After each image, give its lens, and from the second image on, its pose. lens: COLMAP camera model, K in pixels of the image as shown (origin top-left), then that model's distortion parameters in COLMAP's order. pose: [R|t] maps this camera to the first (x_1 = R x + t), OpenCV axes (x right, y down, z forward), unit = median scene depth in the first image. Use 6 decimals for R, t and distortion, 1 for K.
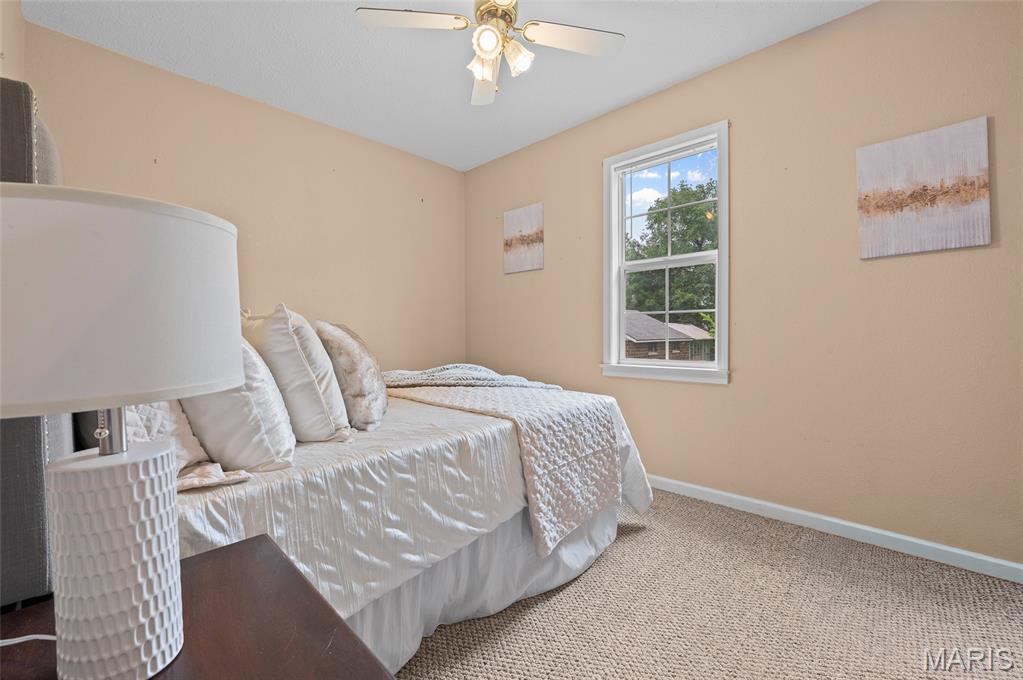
lens RADIAL K [[422.9, 0, 518.9], [0, 422.9, 341.0], [0, 0, 1]] dist [-0.002675, -0.000402]
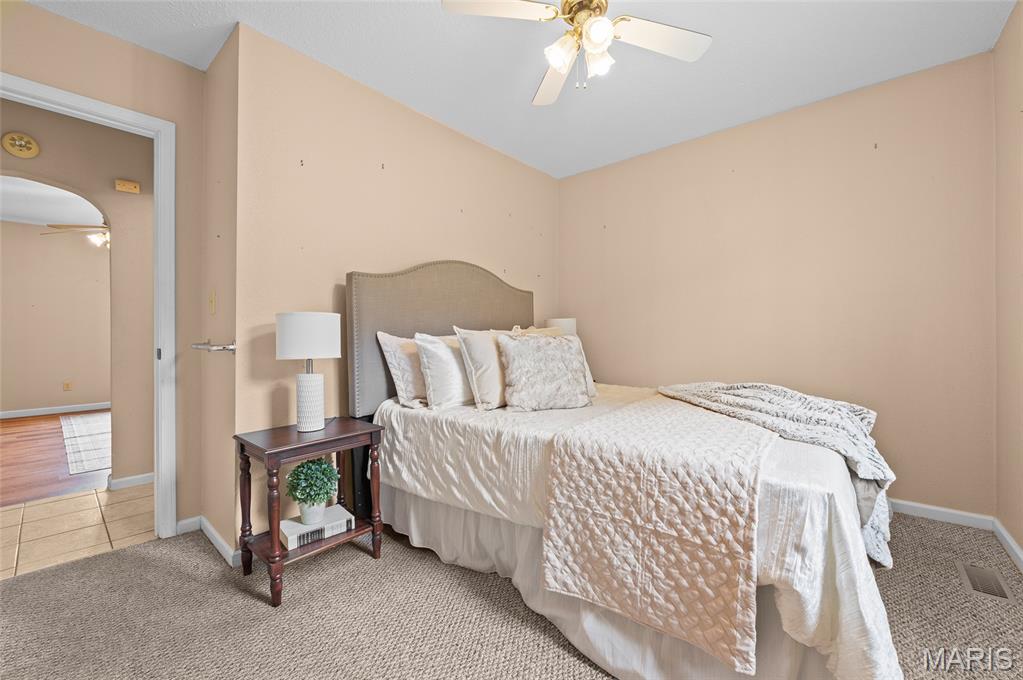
lens RADIAL K [[408.3, 0, 511.0], [0, 408.3, 341.2], [0, 0, 1]] dist [-0.007130, -0.001132]
pose [[0.043638, 0.016623, -0.998909, 0.864640], [-0.022156, 0.999632, 0.015667, -0.038282], [0.998802, 0.021448, 0.043991, 0.807655]]
